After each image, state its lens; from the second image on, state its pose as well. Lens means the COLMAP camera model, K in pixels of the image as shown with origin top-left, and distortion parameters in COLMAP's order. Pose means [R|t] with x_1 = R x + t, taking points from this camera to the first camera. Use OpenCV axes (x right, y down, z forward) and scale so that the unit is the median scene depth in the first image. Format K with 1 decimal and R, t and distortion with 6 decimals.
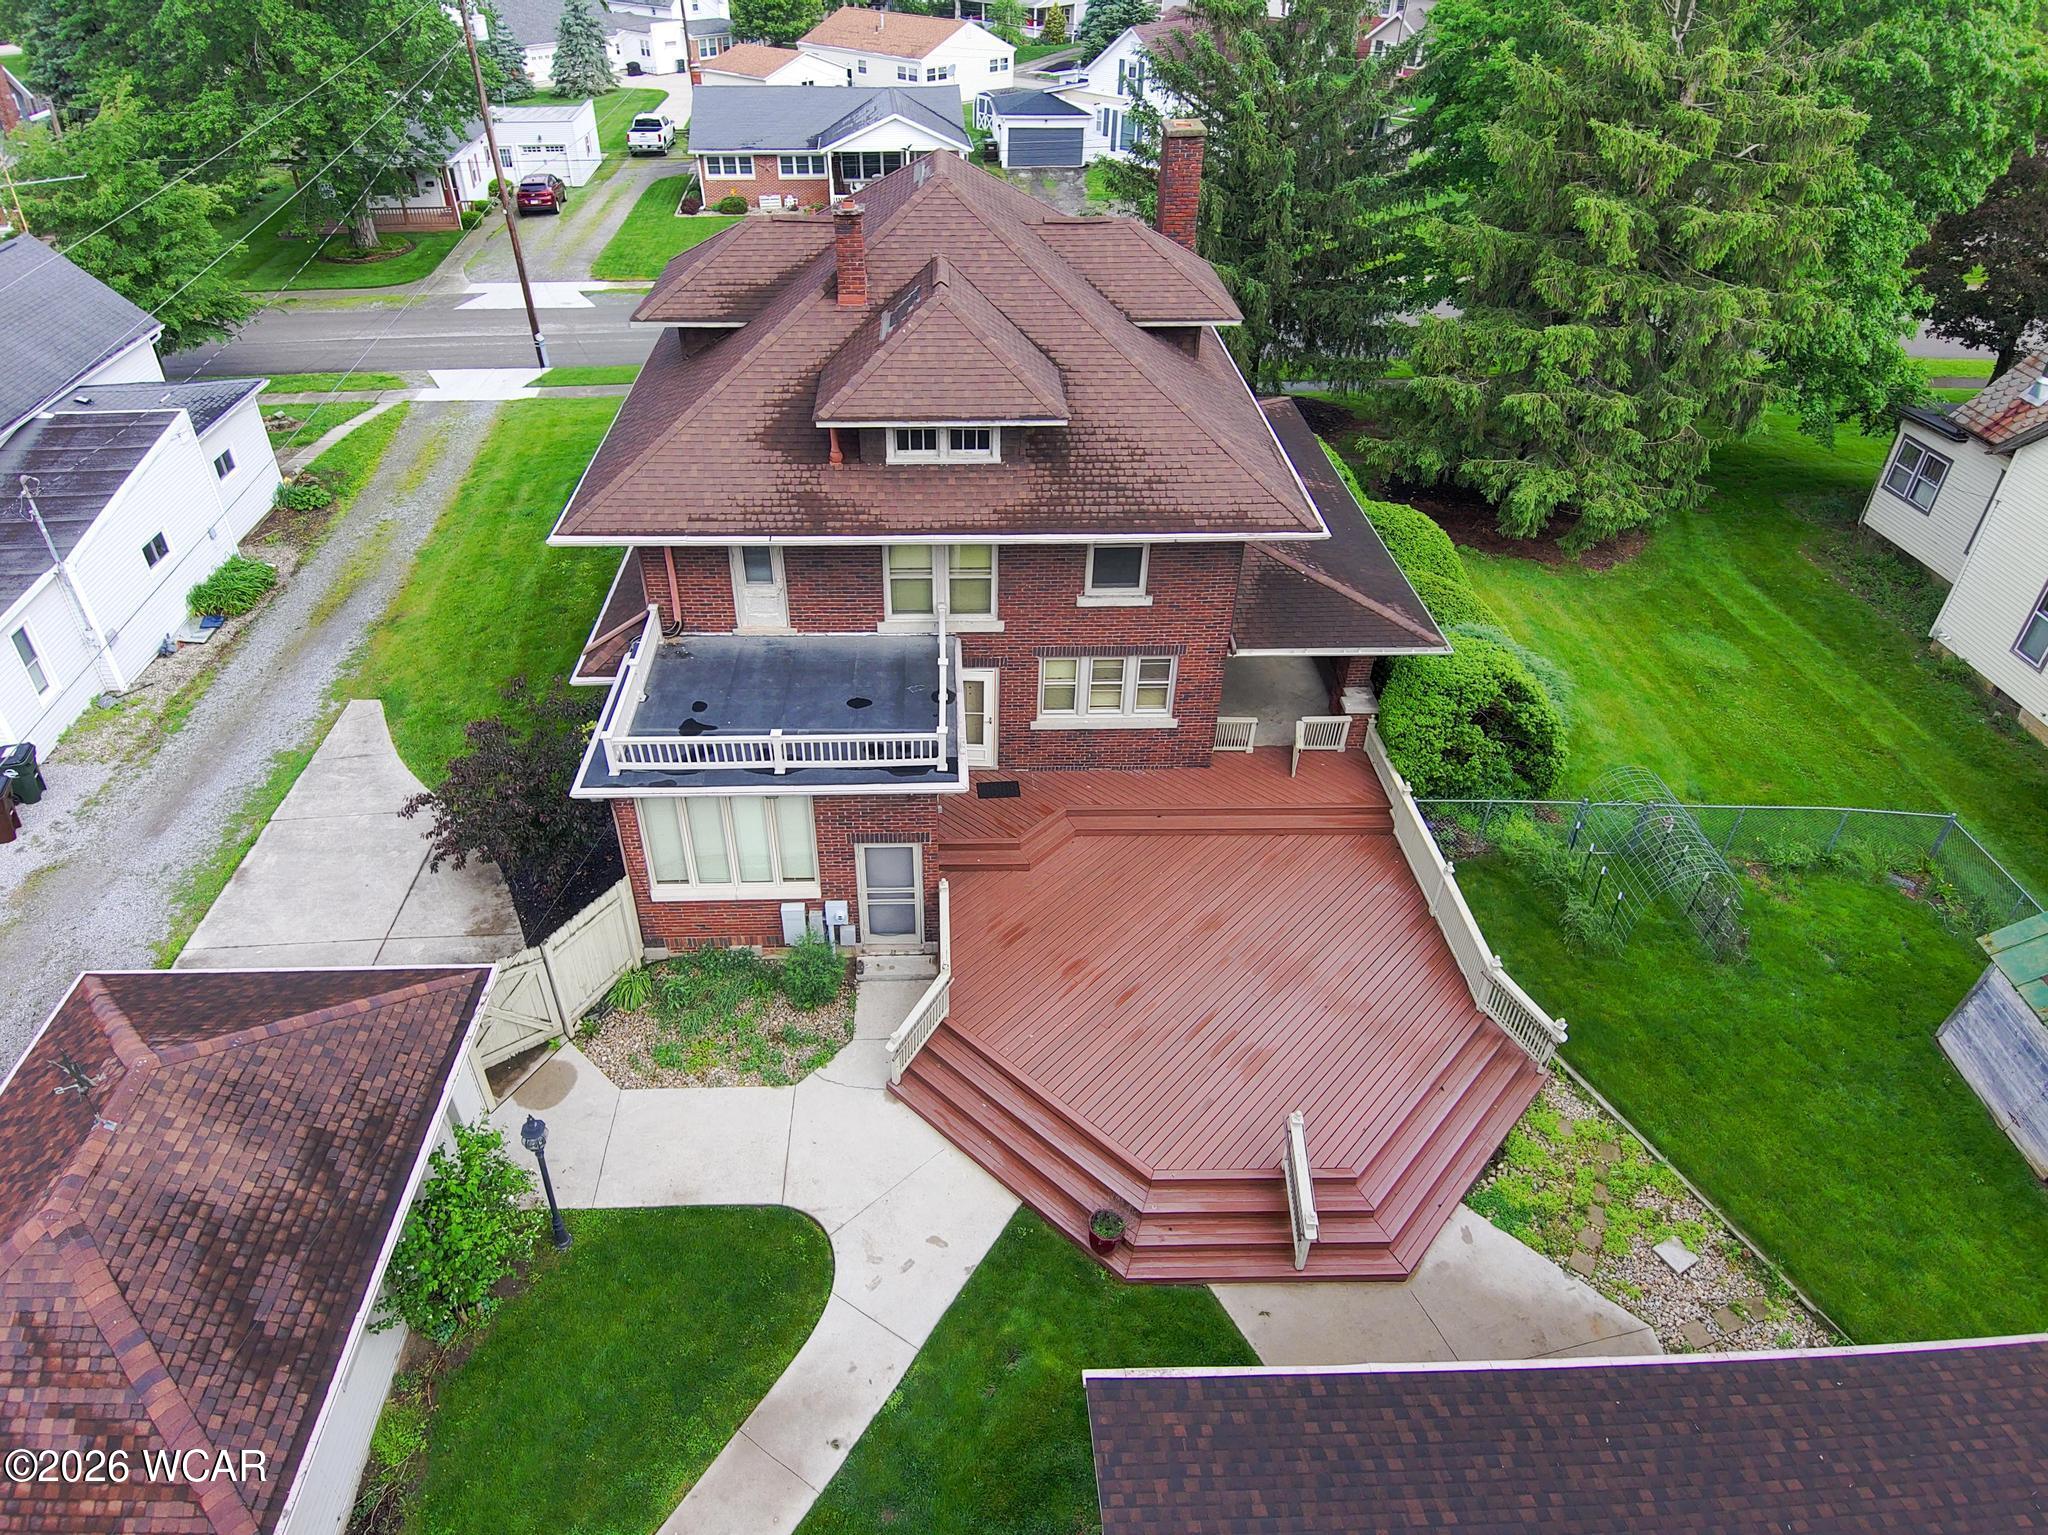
lens RADIAL K [[1241.3, 0, 985.7], [0, 1241.3, 720.4], [0, 0, 1]] dist [0.065353, -0.086410]
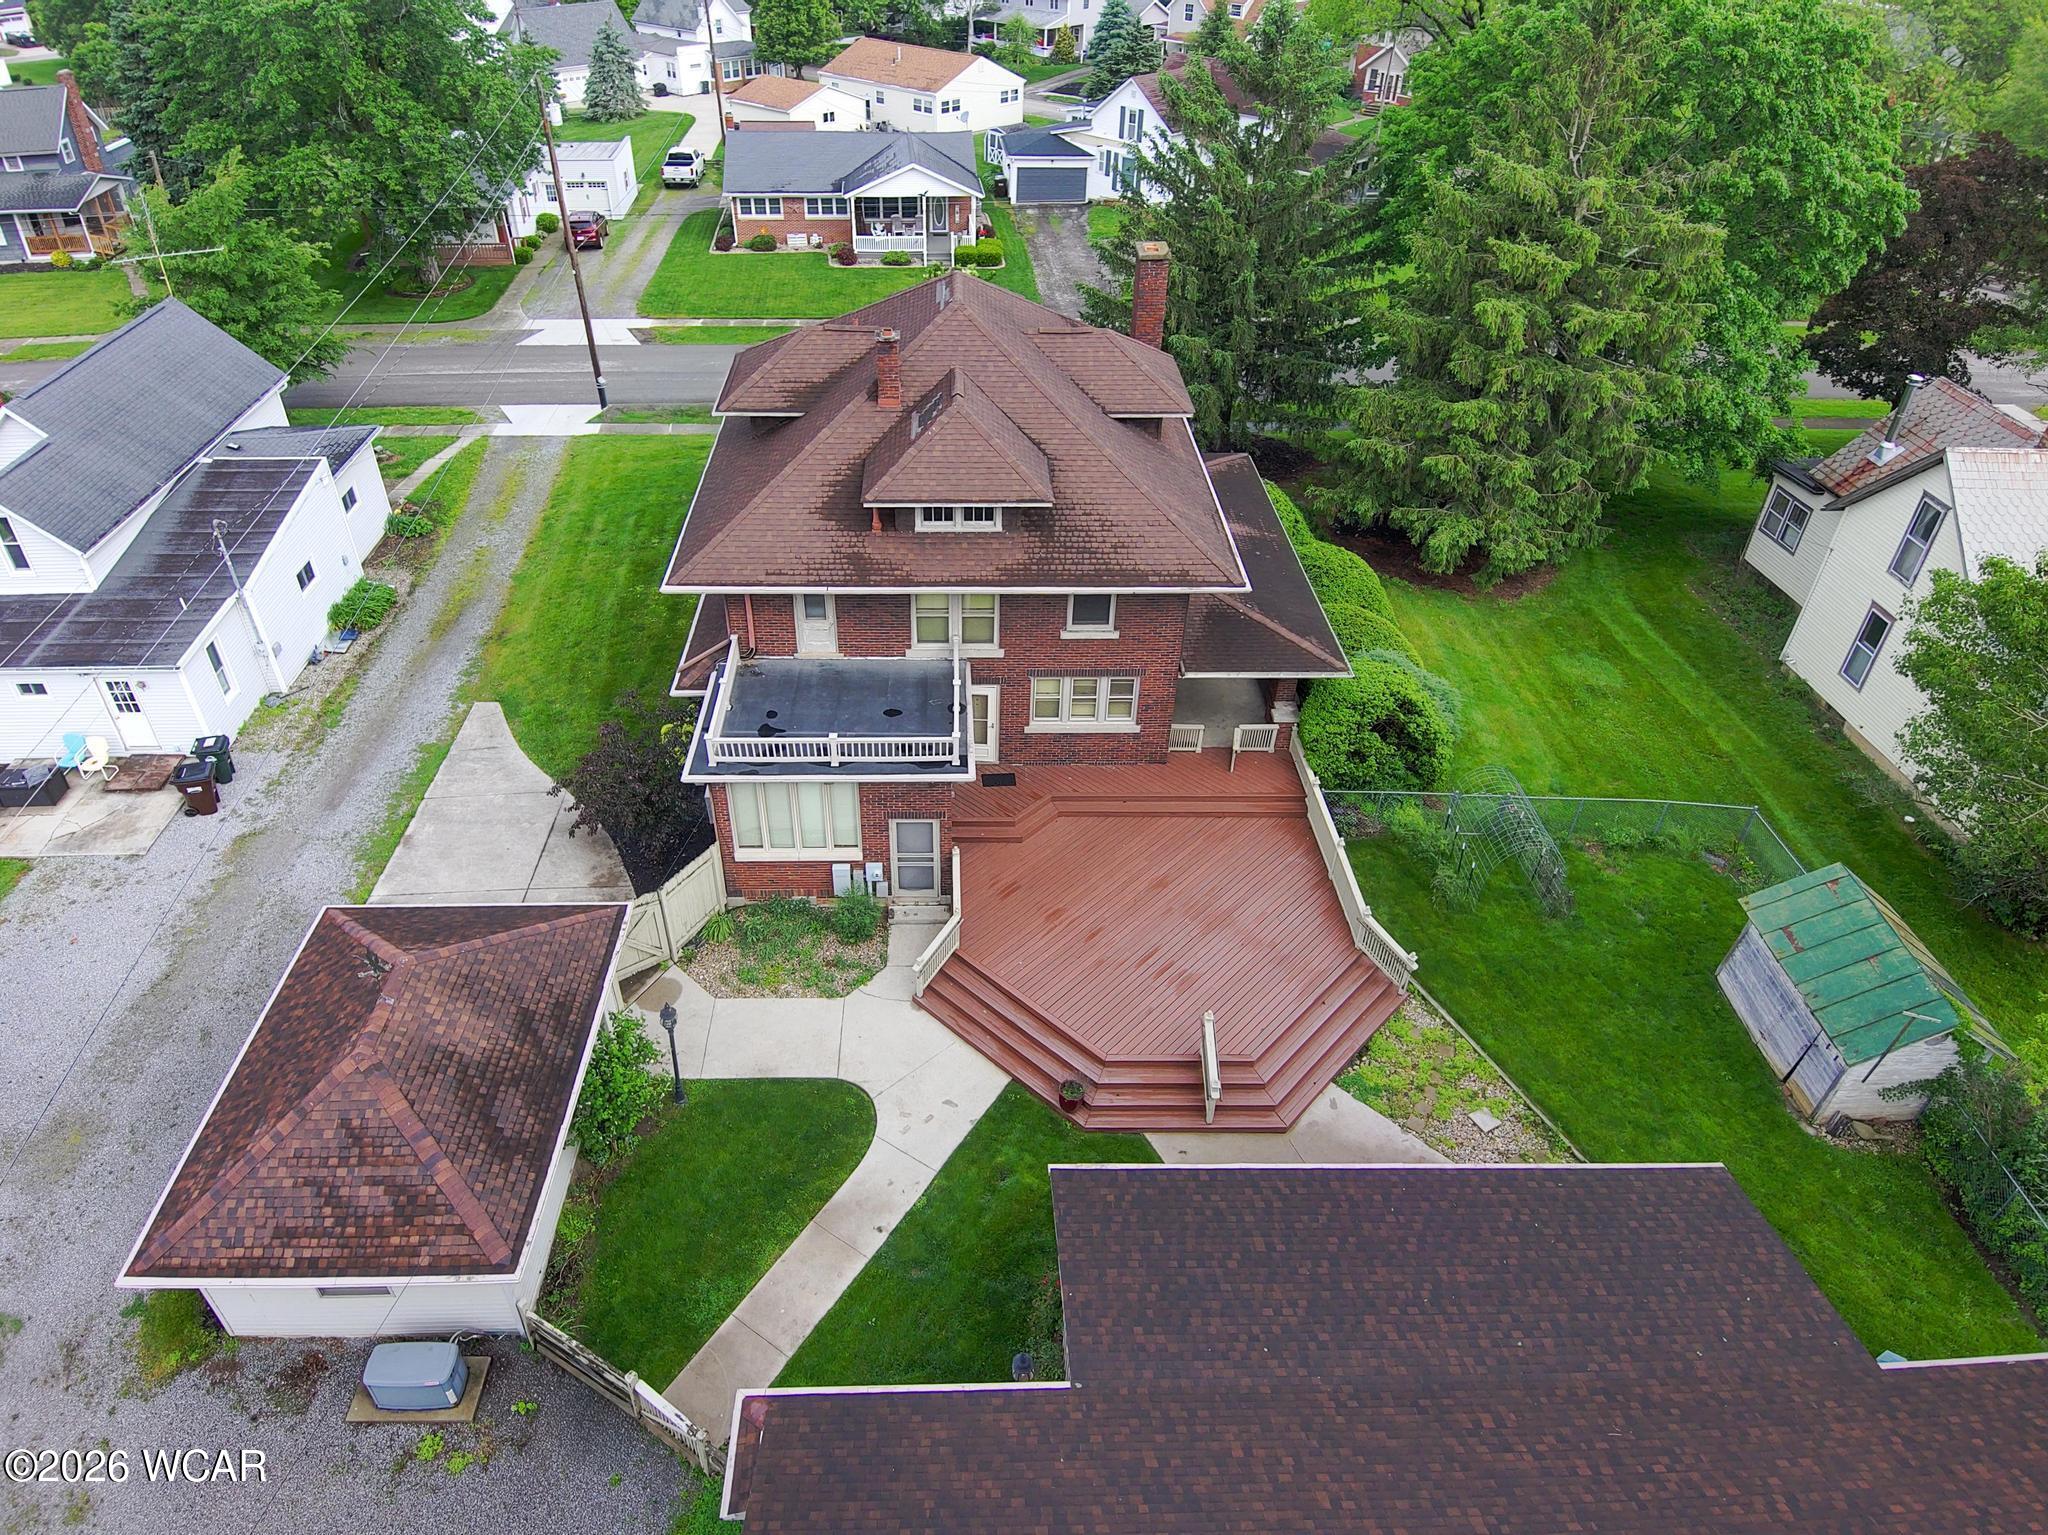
lens RADIAL K [[1236.5, 0, 981.4], [0, 1236.5, 757.0], [0, 0, 1]] dist [0.071468, -0.089357]
pose [[0.999922, 0.009496, -0.008099, 0.002576], [-0.009212, 0.999365, 0.034418, -0.011677], [0.008421, -0.034341, 0.999375, -0.274638]]
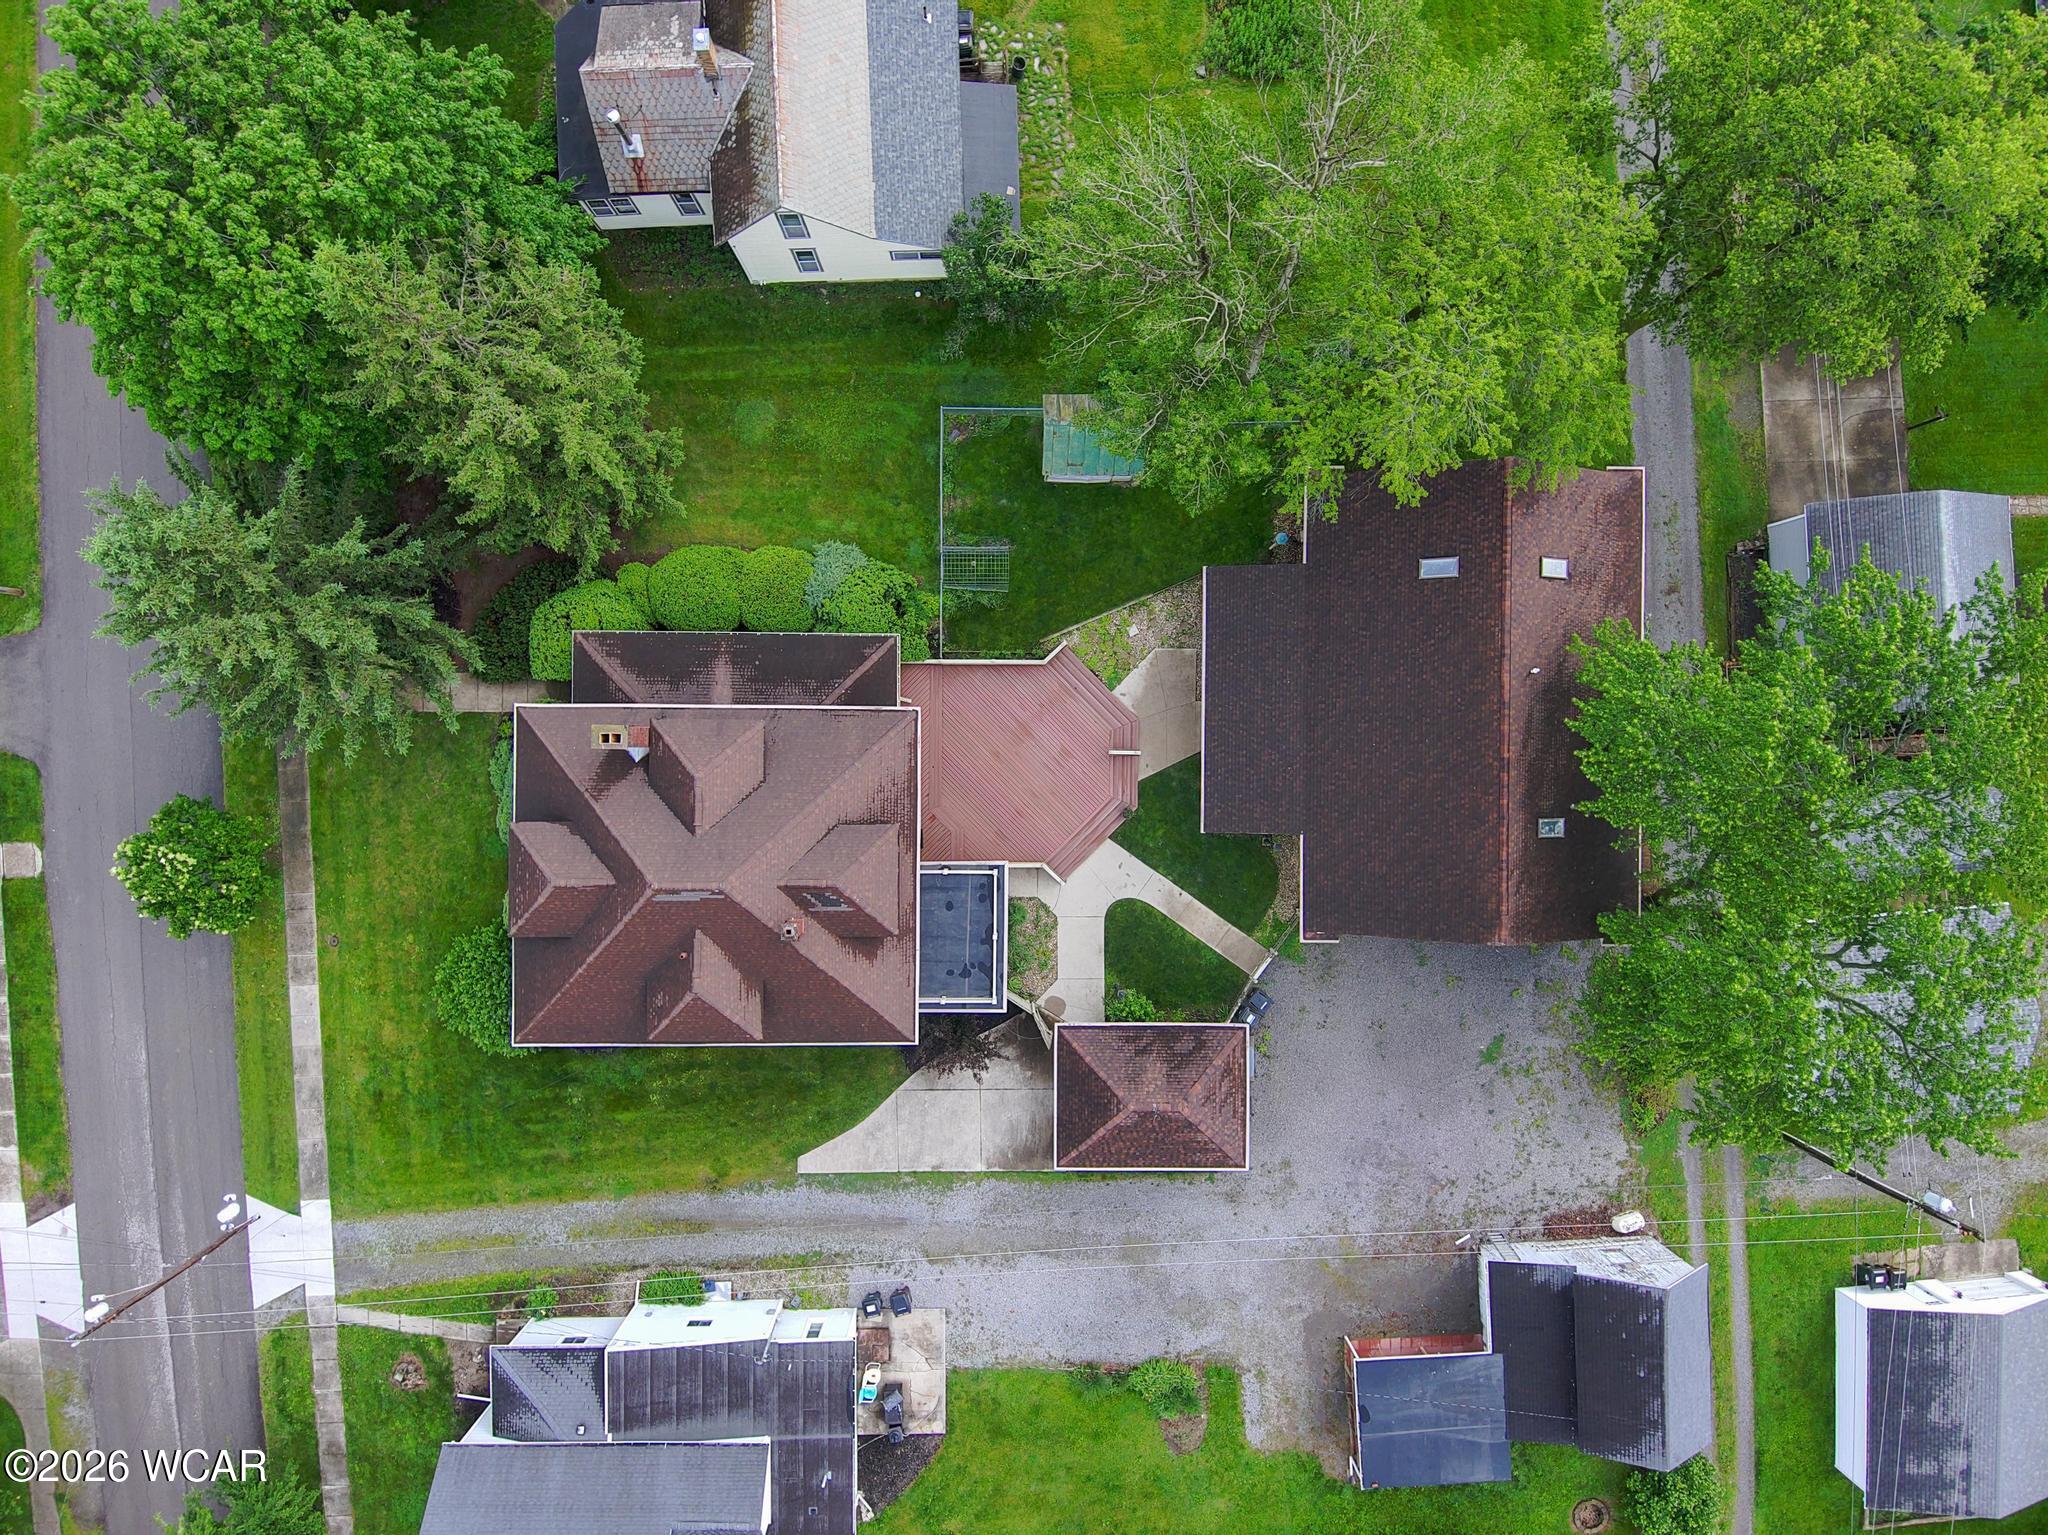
lens RADIAL K [[1224.1, 0, 1024.0], [0, 1224.1, 767.5], [0, 0, 1]] dist [0.052974, -0.088021]
pose [[0.034955, -0.999295, -0.013716, 0.179353], [0.563116, 0.008355, 0.826336, -1.685748], [-0.825638, -0.036608, 0.563011, -0.381854]]
